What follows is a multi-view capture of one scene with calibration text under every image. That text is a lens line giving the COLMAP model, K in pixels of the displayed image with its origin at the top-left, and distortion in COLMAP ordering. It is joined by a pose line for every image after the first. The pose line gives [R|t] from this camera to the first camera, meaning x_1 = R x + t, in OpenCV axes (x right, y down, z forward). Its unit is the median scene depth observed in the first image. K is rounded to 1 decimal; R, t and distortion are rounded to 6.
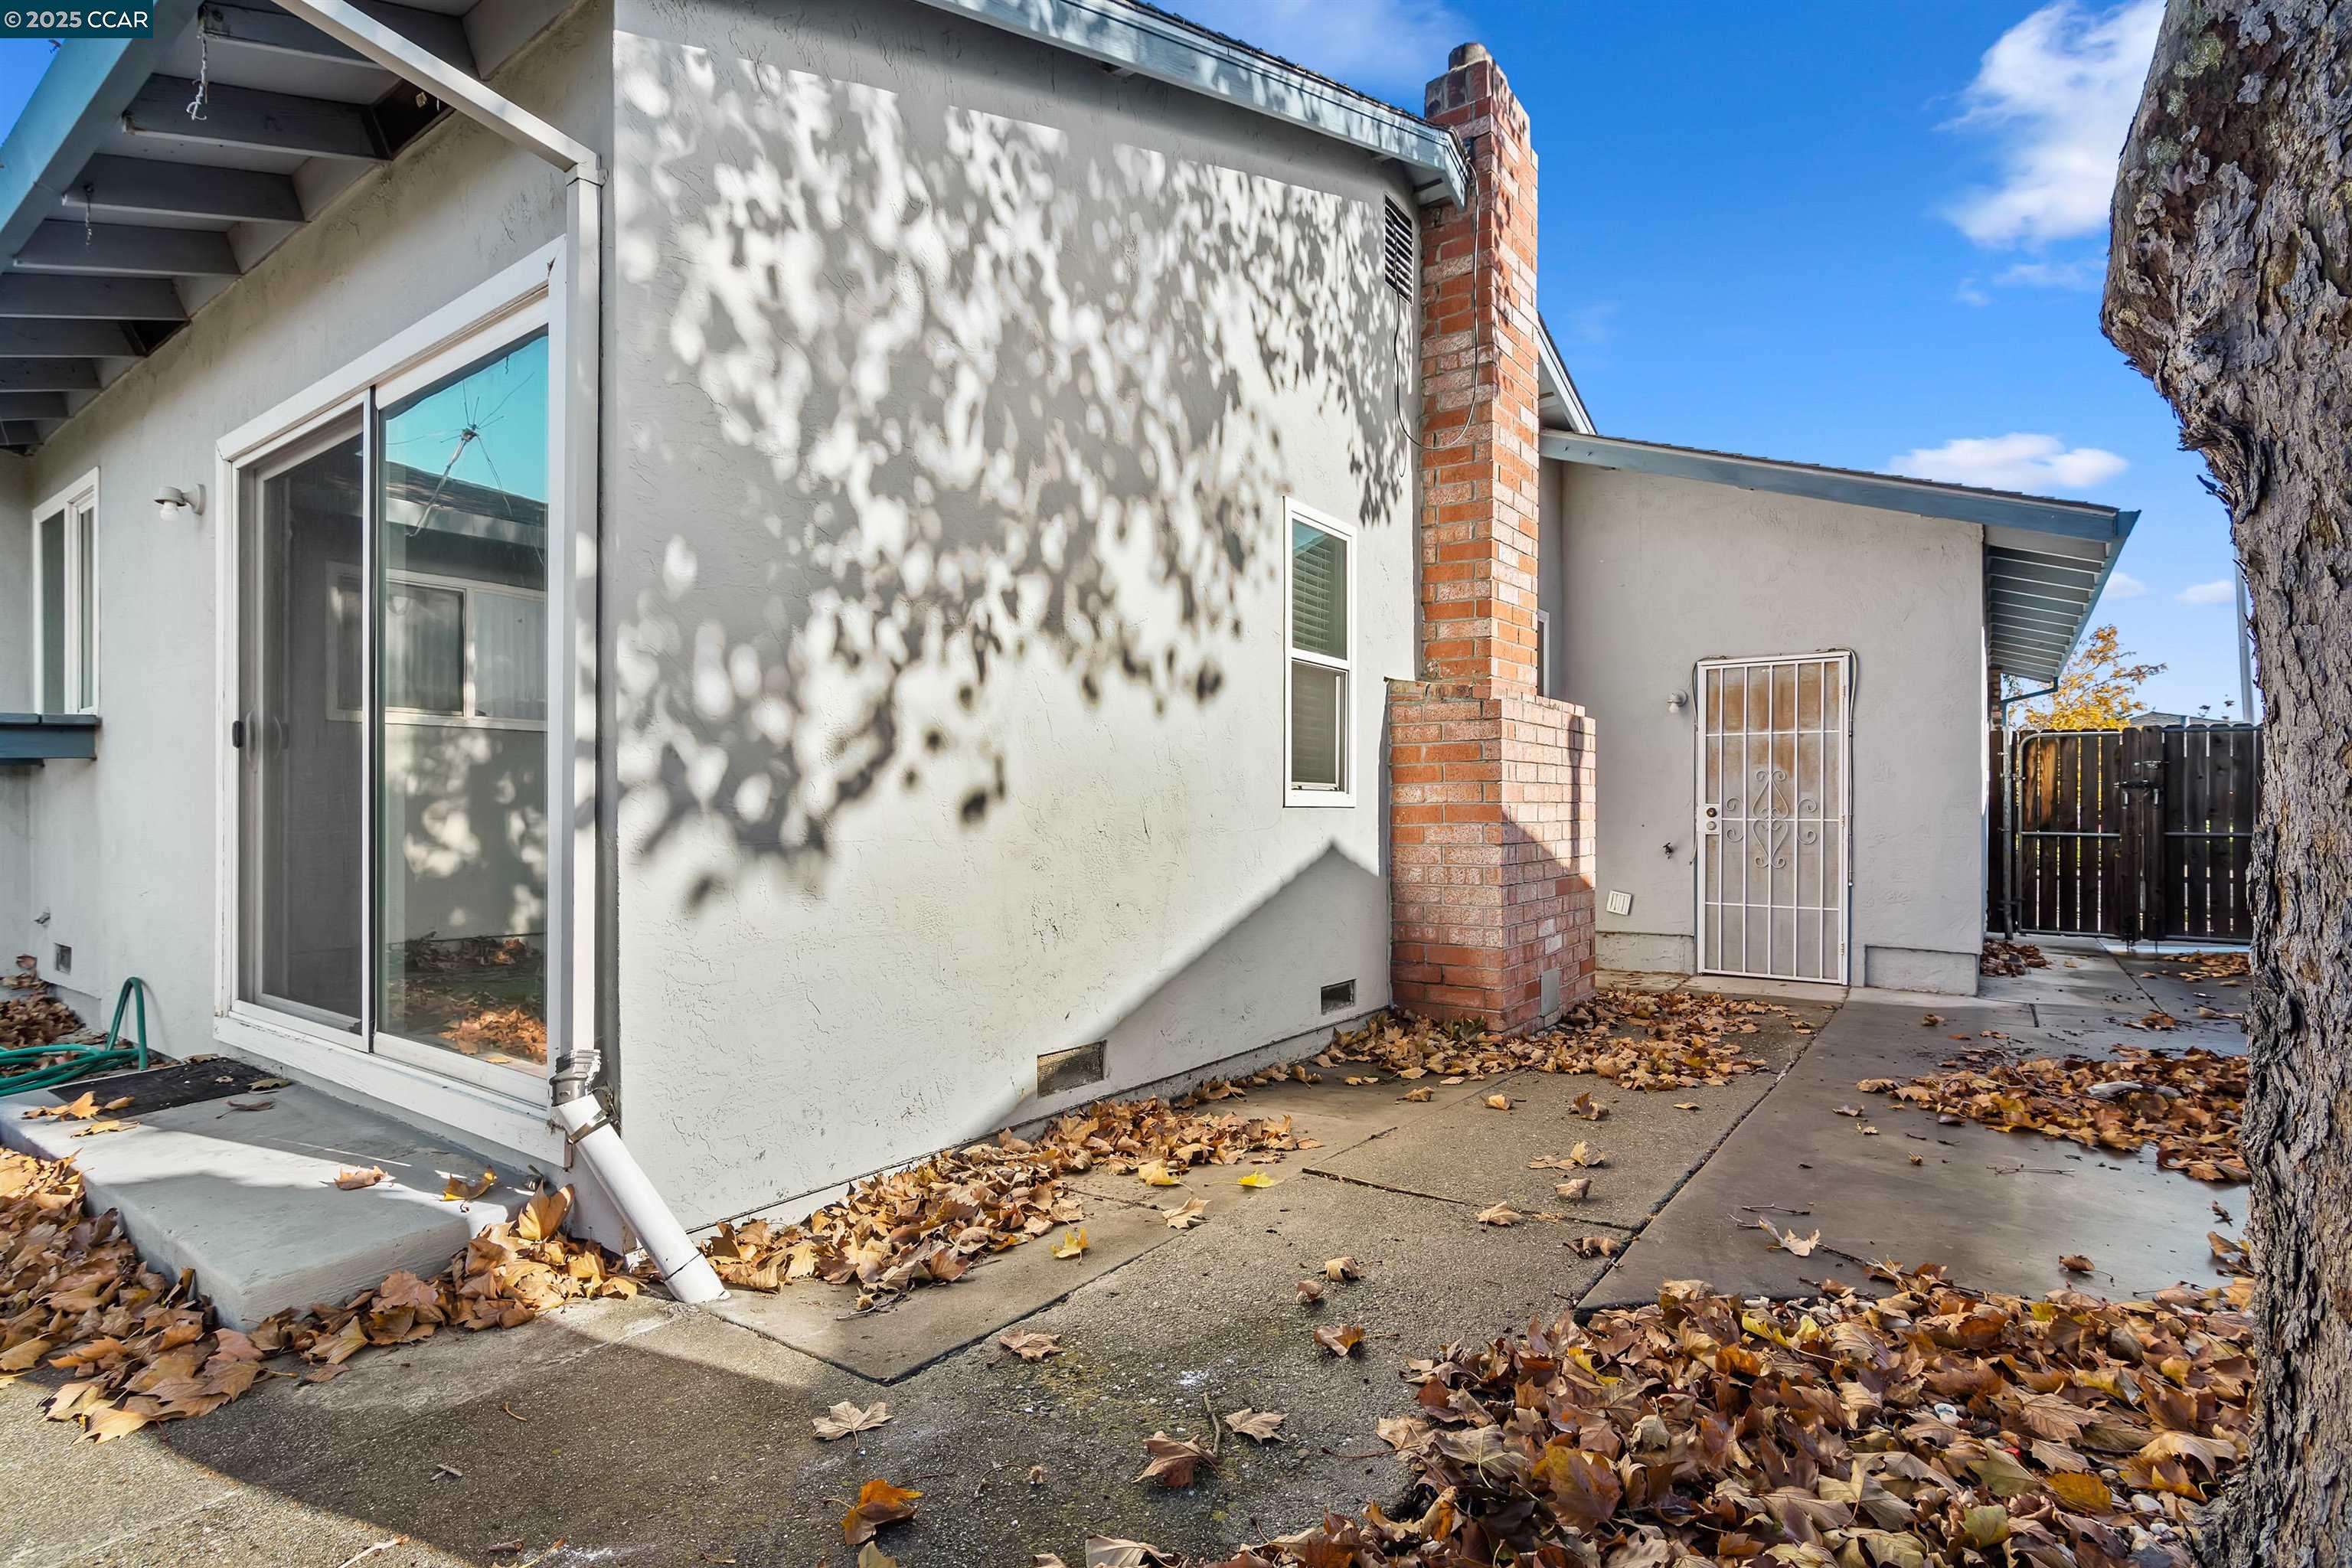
lens RADIAL K [[1144.8, 0, 1188.7], [0, 1144.8, 798.3], [0, 0, 1]] dist [0.004839, -0.000293]
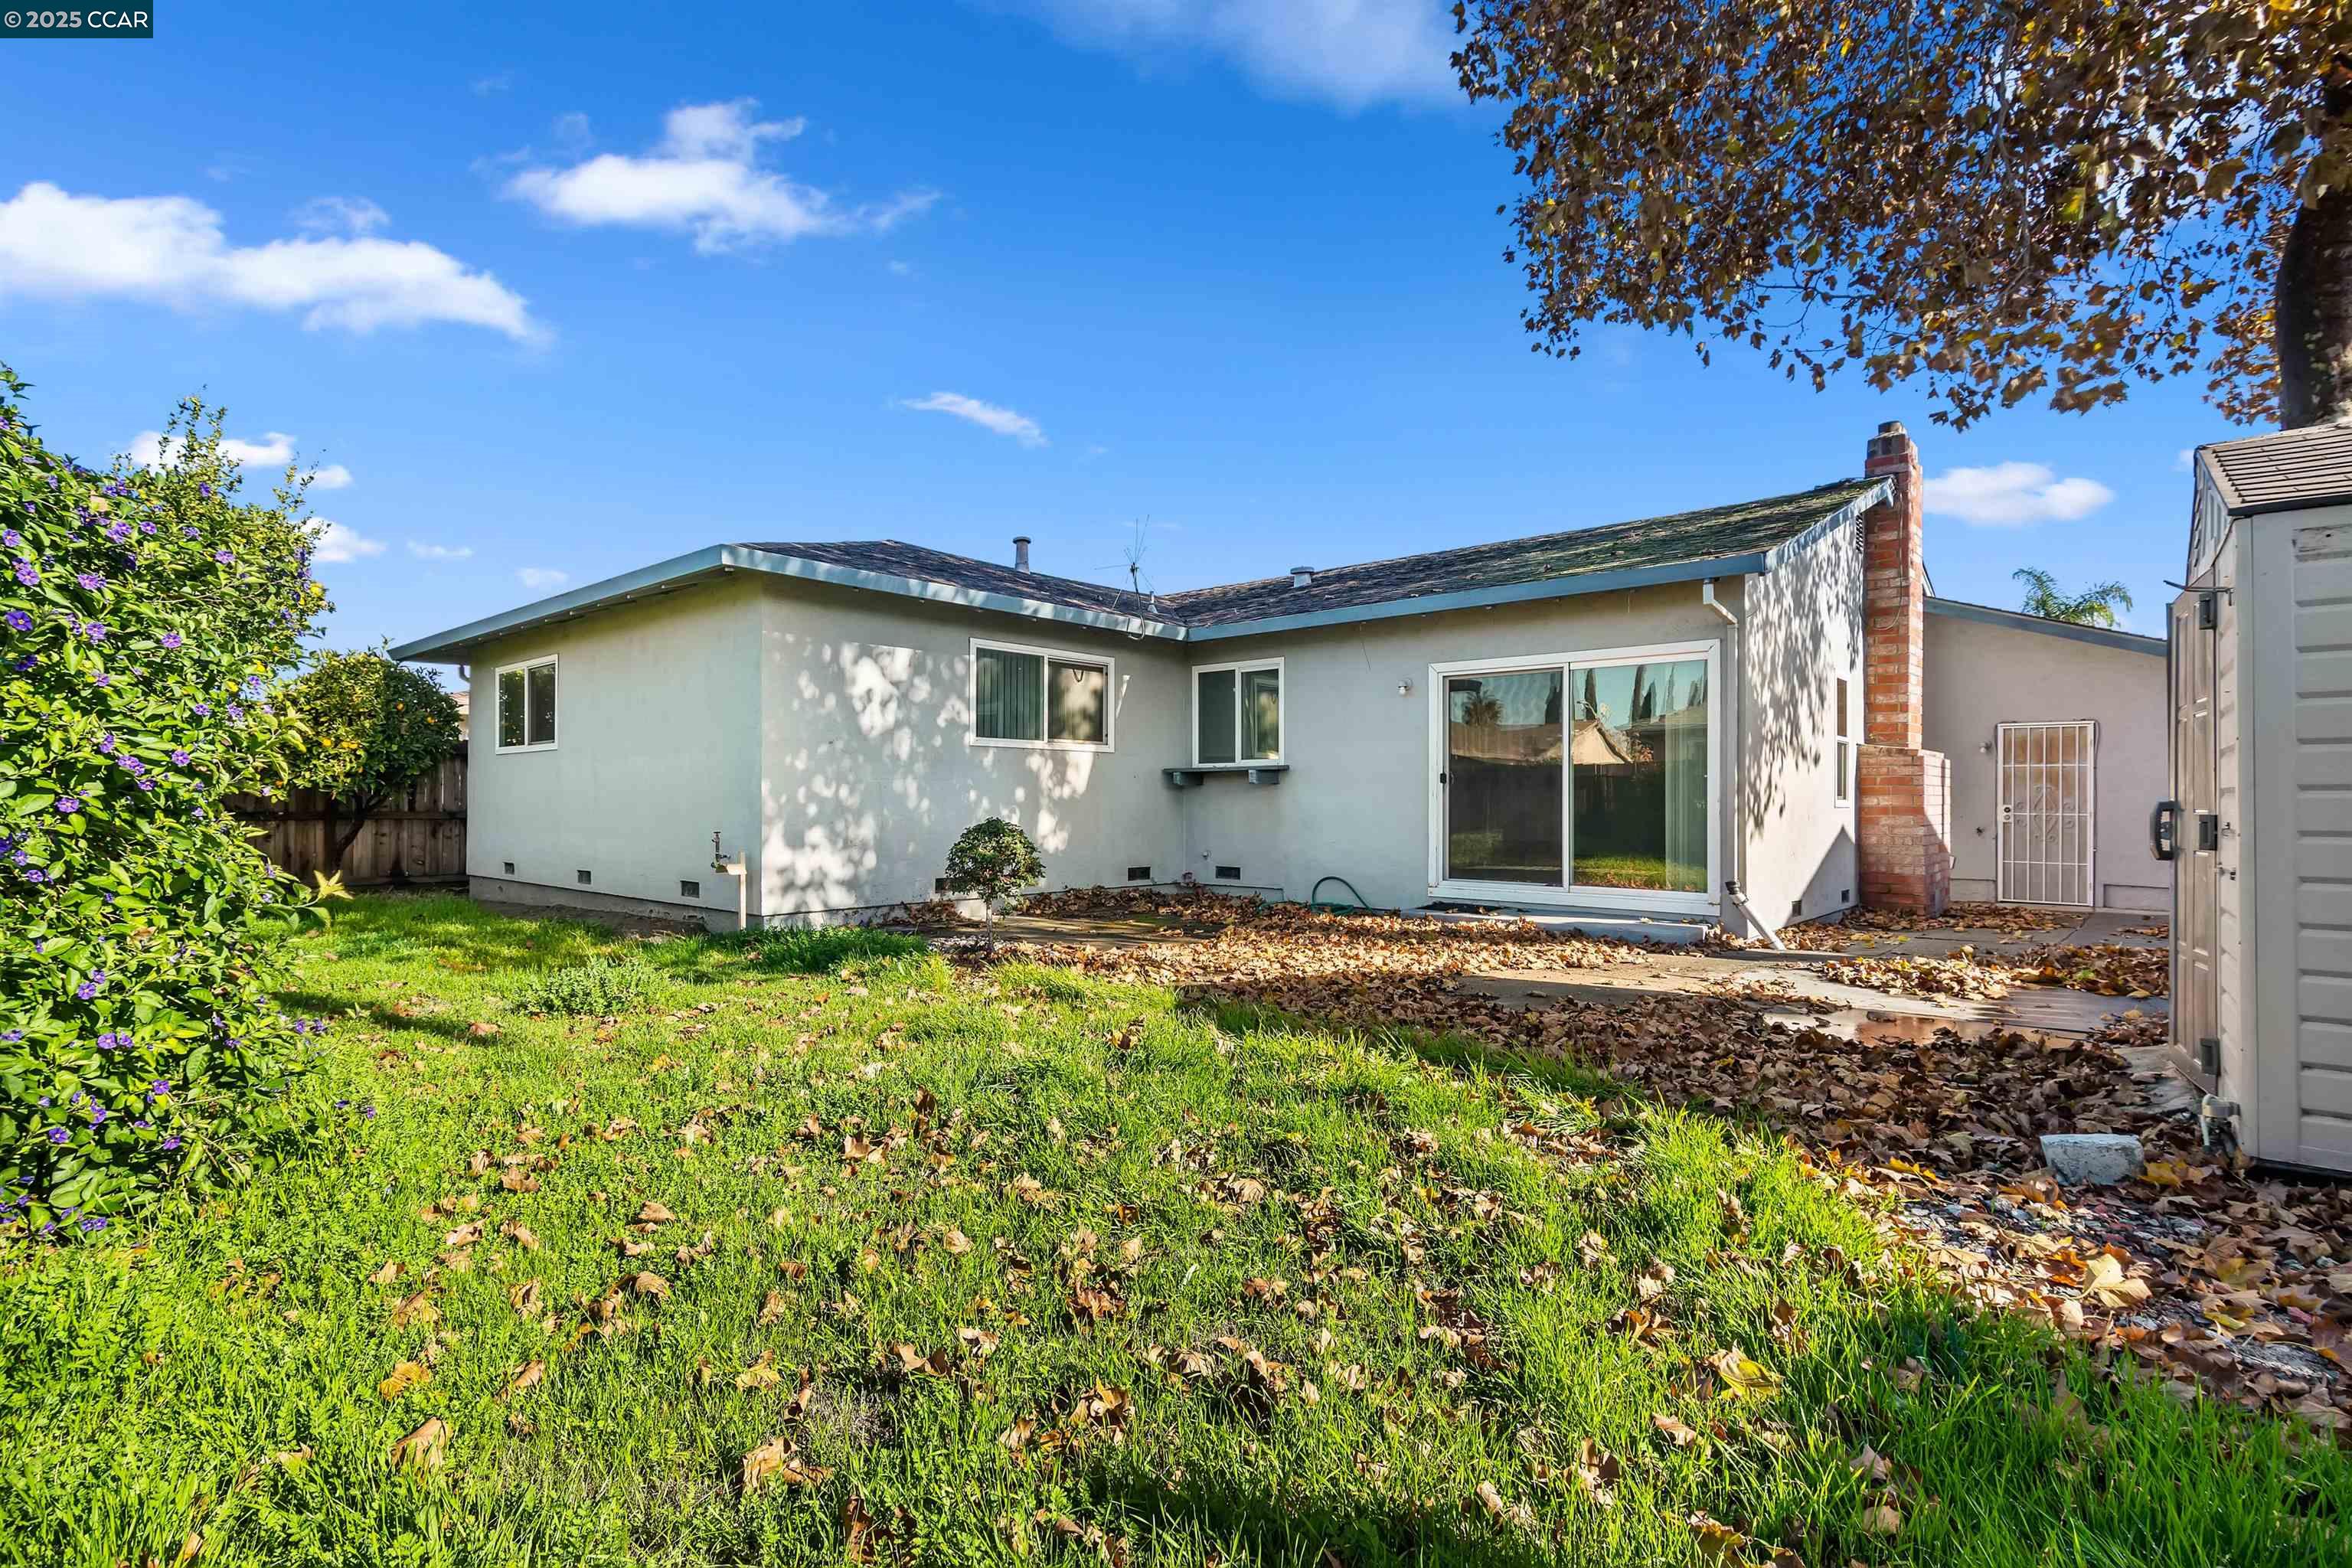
lens RADIAL K [[1144.8, 0, 1163.9], [0, 1144.8, 789.2], [0, 0, 1]] dist [0.004839, -0.000293]
pose [[0.993734, 0.000165, -0.111768, -0.801261], [-0.000500, 0.999995, -0.002967, -0.017180], [0.111767, 0.003005, 0.993730, -1.133606]]
